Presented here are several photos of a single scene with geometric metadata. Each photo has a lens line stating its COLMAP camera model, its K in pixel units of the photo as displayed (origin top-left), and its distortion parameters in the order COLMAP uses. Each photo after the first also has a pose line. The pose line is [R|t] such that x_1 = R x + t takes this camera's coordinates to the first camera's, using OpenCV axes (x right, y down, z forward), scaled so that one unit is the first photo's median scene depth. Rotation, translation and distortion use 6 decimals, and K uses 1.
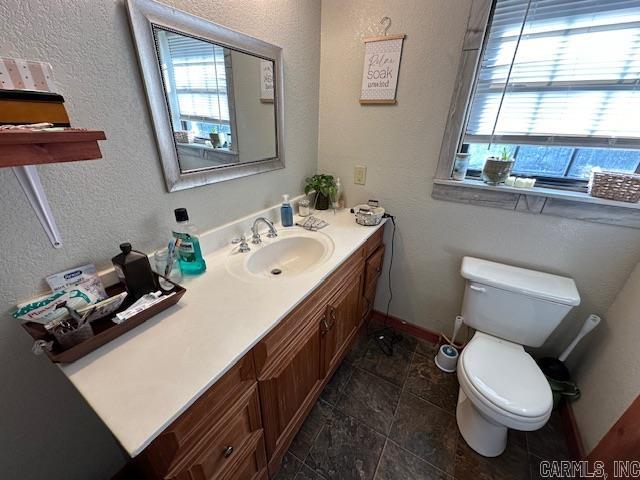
lens RADIAL K [[255.6, 0, 319.8], [0, 255.6, 240.2], [0, 0, 1]] dist [0.000580, -0.000731]
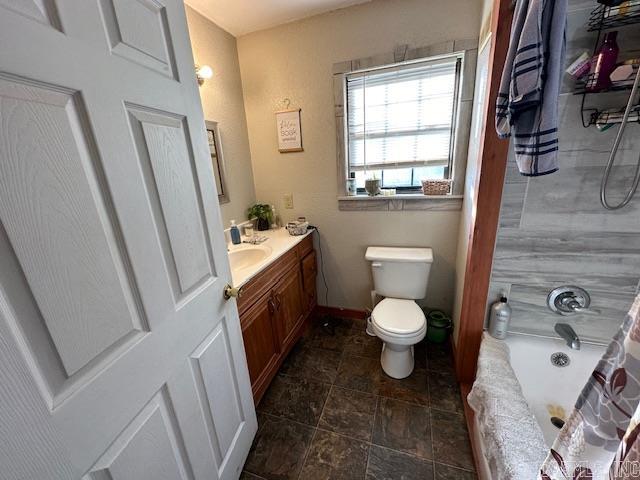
lens RADIAL K [[255.6, 0, 319.6], [0, 255.6, 240.6], [0, 0, 1]] dist [0.000580, -0.000731]
pose [[0.975309, -0.138752, 0.171815, 0.066911], [0.161705, 0.978545, -0.127679, 0.172551], [-0.150413, 0.152310, 0.976820, -0.364881]]
